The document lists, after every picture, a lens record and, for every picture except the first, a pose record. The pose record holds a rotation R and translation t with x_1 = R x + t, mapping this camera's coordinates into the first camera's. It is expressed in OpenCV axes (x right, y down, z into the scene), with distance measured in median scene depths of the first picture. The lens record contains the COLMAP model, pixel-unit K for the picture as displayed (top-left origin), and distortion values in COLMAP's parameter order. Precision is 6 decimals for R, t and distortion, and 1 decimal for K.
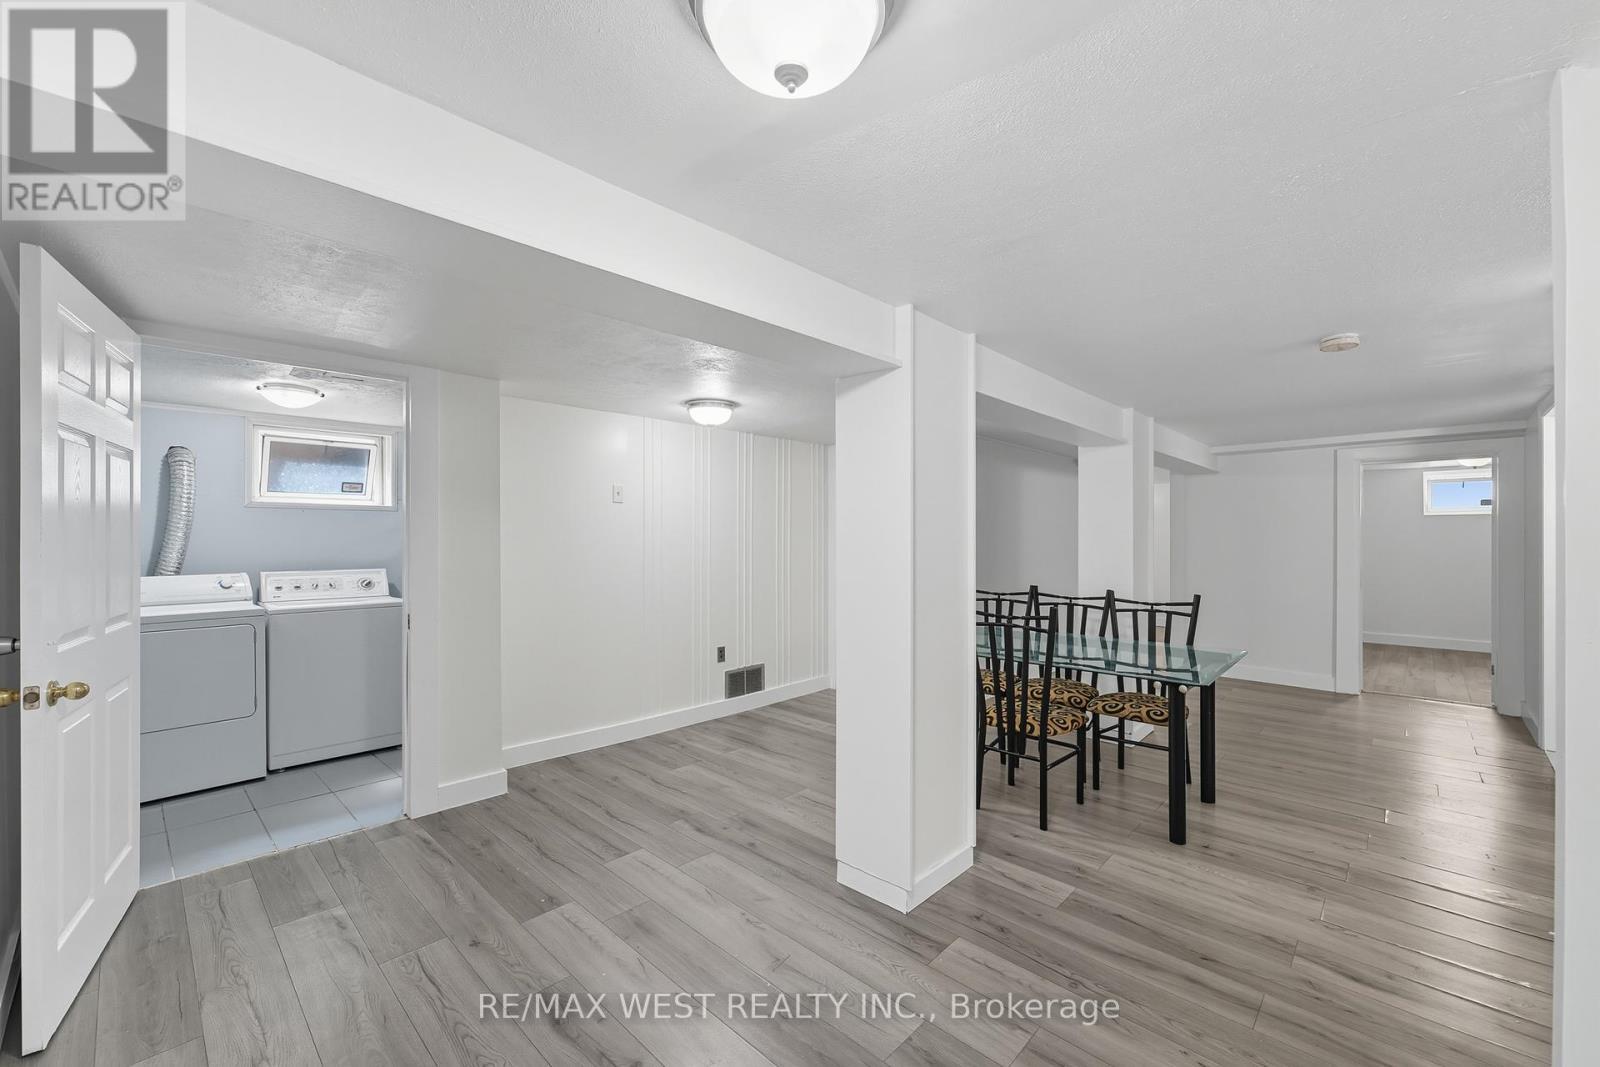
lens RADIAL K [[642.9, 0, 803.8], [0, 642.9, 541.0], [0, 0, 1]] dist [-0.001689, -0.000635]
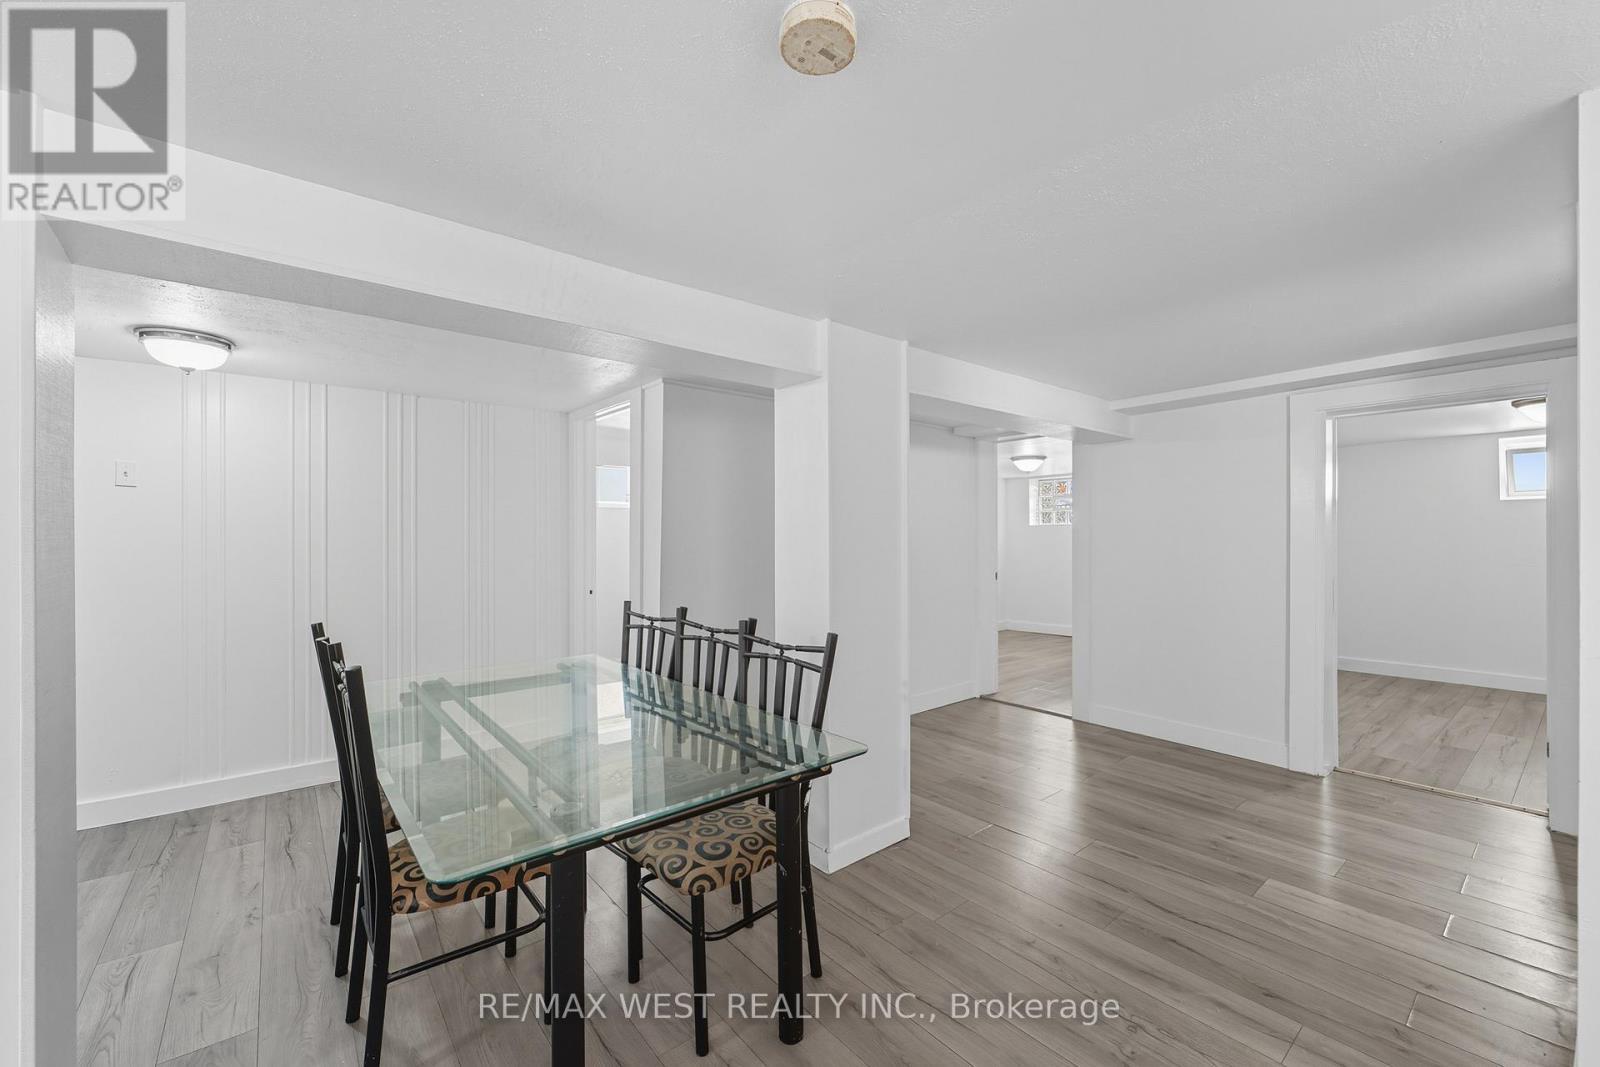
lens RADIAL K [[642.9, 0, 803.8], [0, 642.9, 541.0], [0, 0, 1]] dist [-0.001689, -0.000635]
pose [[0.992100, -0.004596, -0.125363, 0.553097], [0.004343, 0.999988, -0.002298, 0.005377], [0.125372, 0.001736, 0.992108, 0.382630]]
